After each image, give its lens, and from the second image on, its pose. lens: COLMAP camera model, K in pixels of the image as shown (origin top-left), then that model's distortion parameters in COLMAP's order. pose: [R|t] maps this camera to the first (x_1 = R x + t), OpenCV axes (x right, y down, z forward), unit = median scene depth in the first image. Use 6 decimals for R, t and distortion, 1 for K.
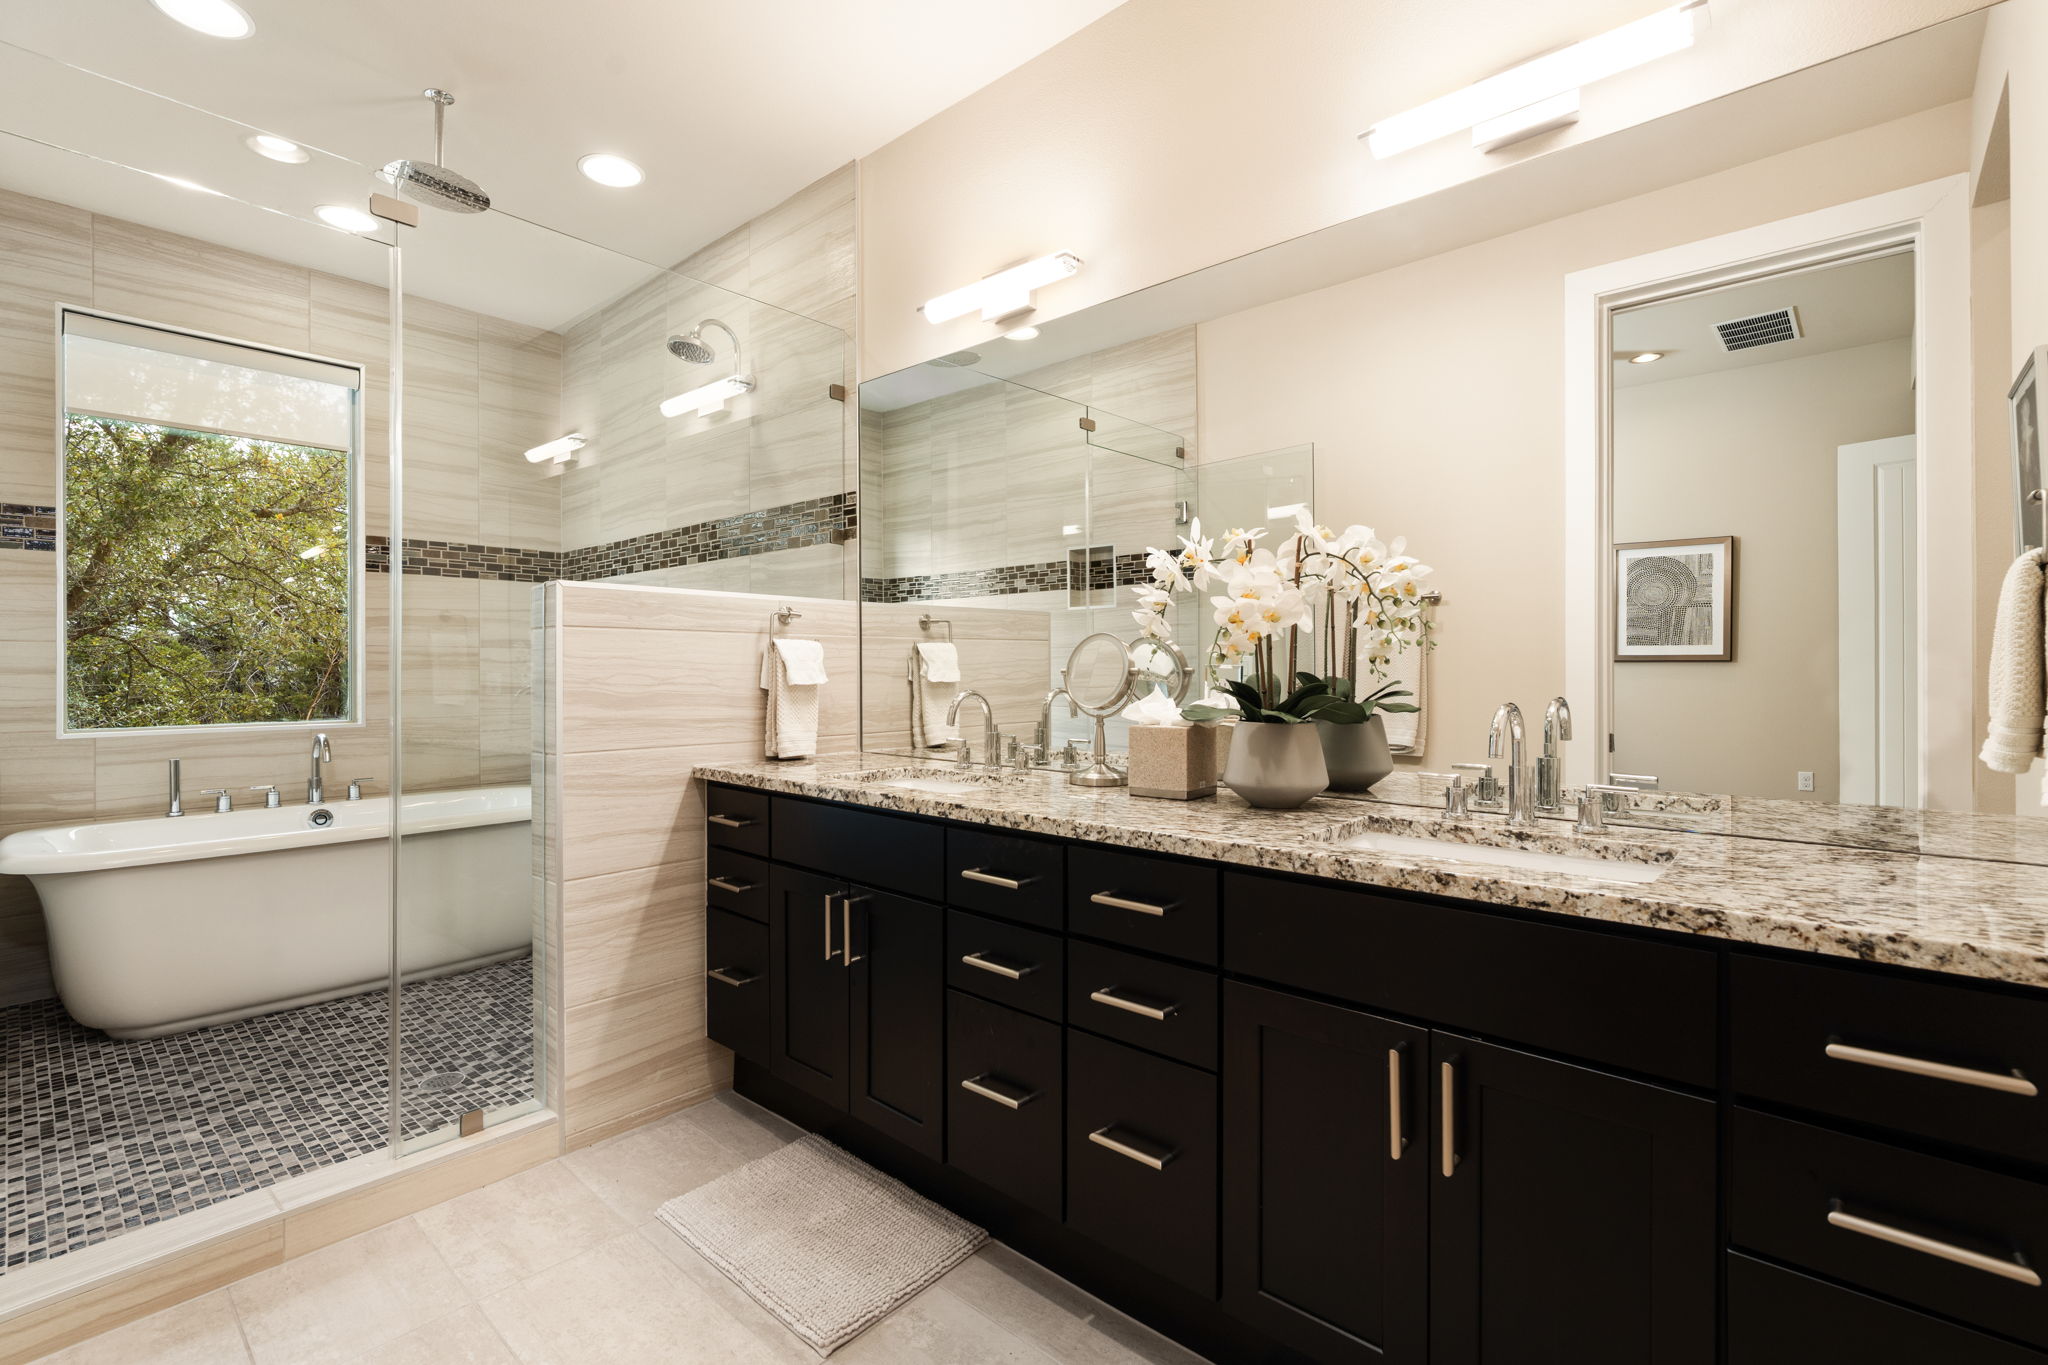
lens RADIAL K [[919.5, 0, 1024.1], [0, 919.5, 675.0], [0, 0, 1]] dist [-0.004296, 0.002619]
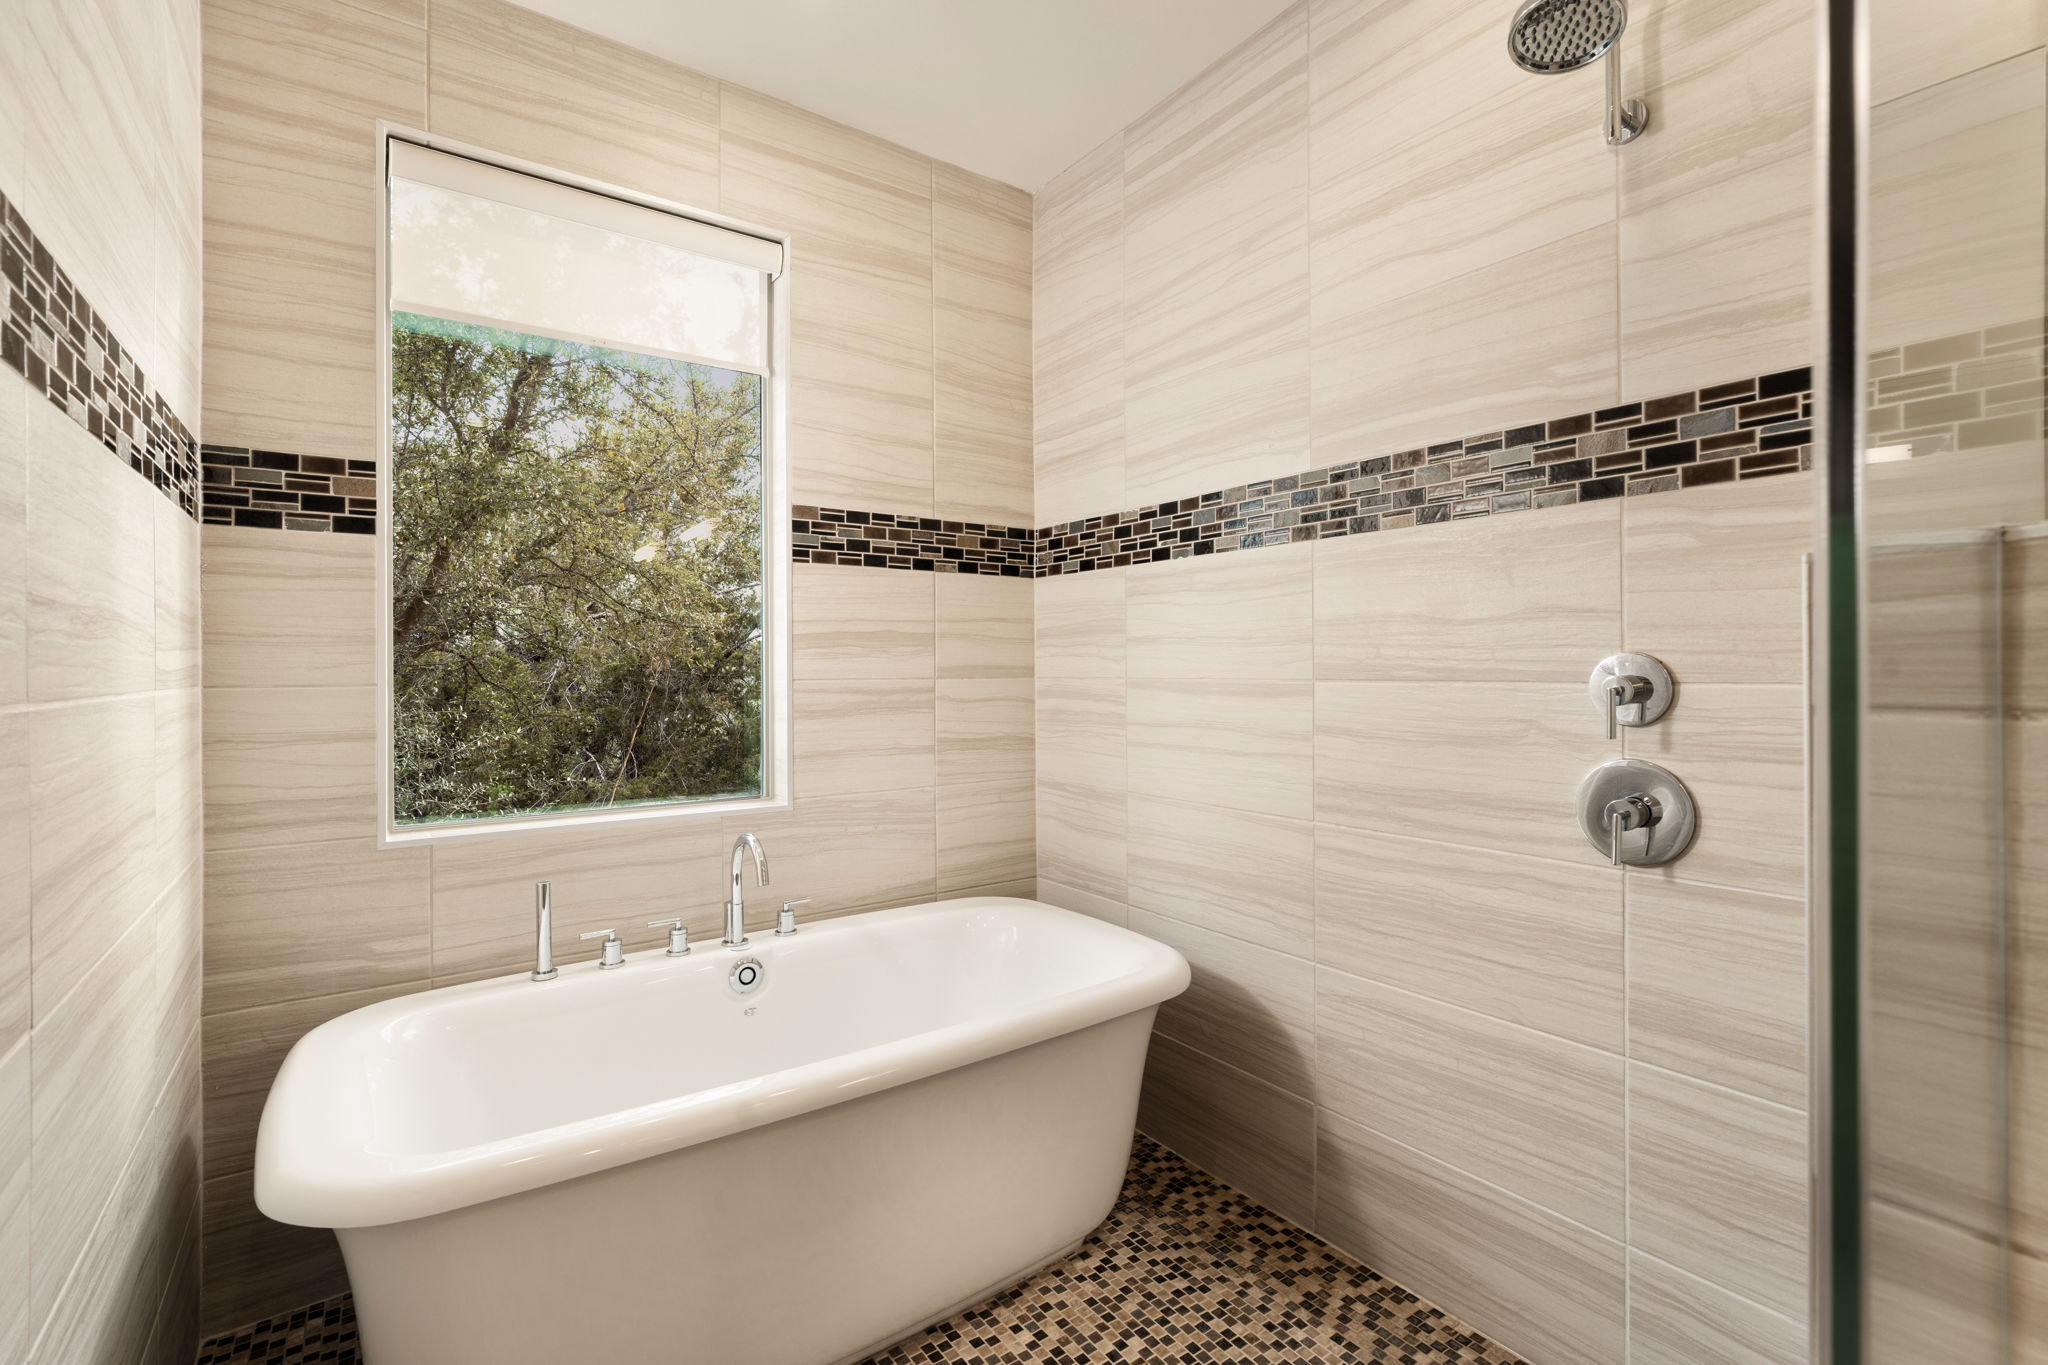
lens RADIAL K [[919.5, 0, 1026.0], [0, 919.5, 673.2], [0, 0, 1]] dist [-0.004296, 0.002619]
pose [[0.975859, -0.000606, -0.218402, -0.408740], [0.000666, 1.000000, 0.000201, -0.035667], [0.218402, -0.000341, 0.975859, 0.406679]]
